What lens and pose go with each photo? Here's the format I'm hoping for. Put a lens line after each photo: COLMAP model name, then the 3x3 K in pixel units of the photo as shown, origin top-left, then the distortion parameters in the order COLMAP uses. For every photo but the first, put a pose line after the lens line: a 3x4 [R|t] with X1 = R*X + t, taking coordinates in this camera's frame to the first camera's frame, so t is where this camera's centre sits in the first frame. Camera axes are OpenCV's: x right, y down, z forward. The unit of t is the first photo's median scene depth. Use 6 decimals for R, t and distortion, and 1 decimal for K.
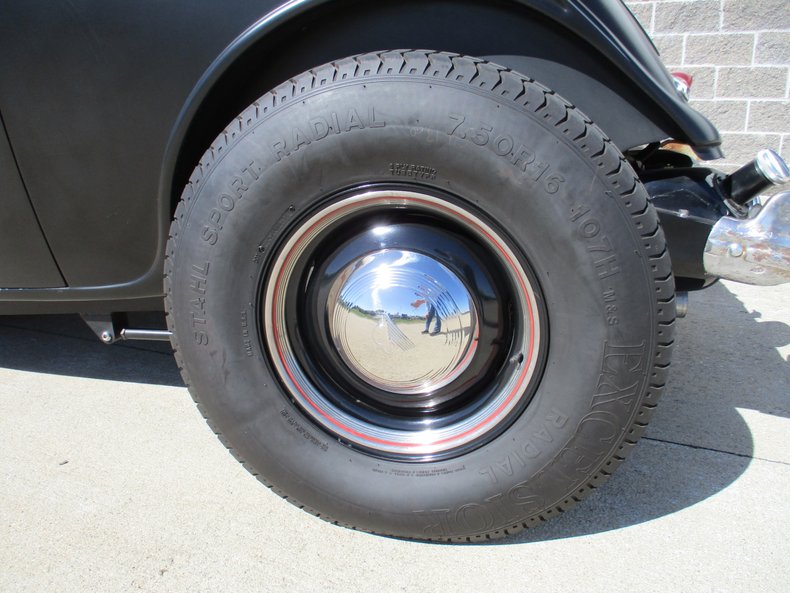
lens RADIAL K [[663.6, 0, 391.1], [0, 663.6, 285.5], [0, 0, 1]] dist [-0.035488, 0.008053]
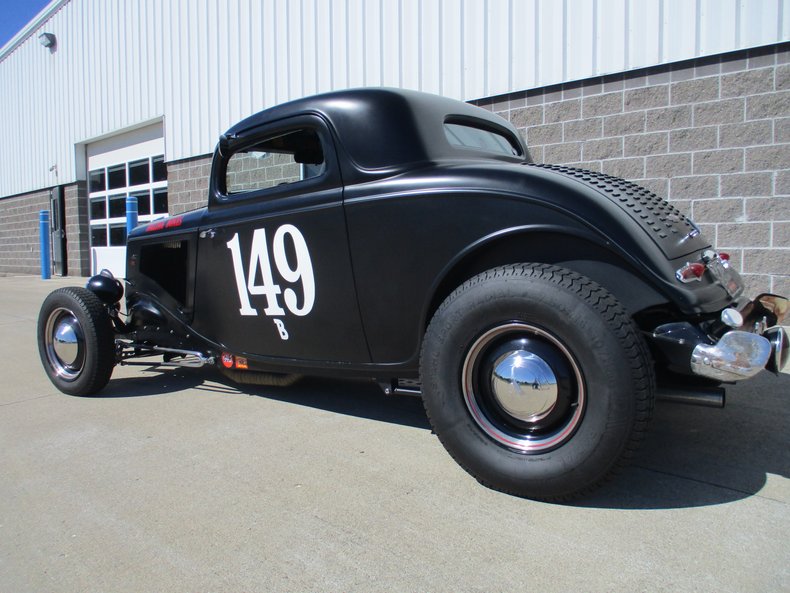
lens RADIAL K [[663.6, 0, 387.1], [0, 663.6, 297.4], [0, 0, 1]] dist [-0.035488, 0.008053]
pose [[0.932281, 0.025190, -0.360856, 0.360527], [-0.085930, 0.984439, -0.153283, 0.140166], [0.351380, 0.173911, 0.919939, -1.146596]]
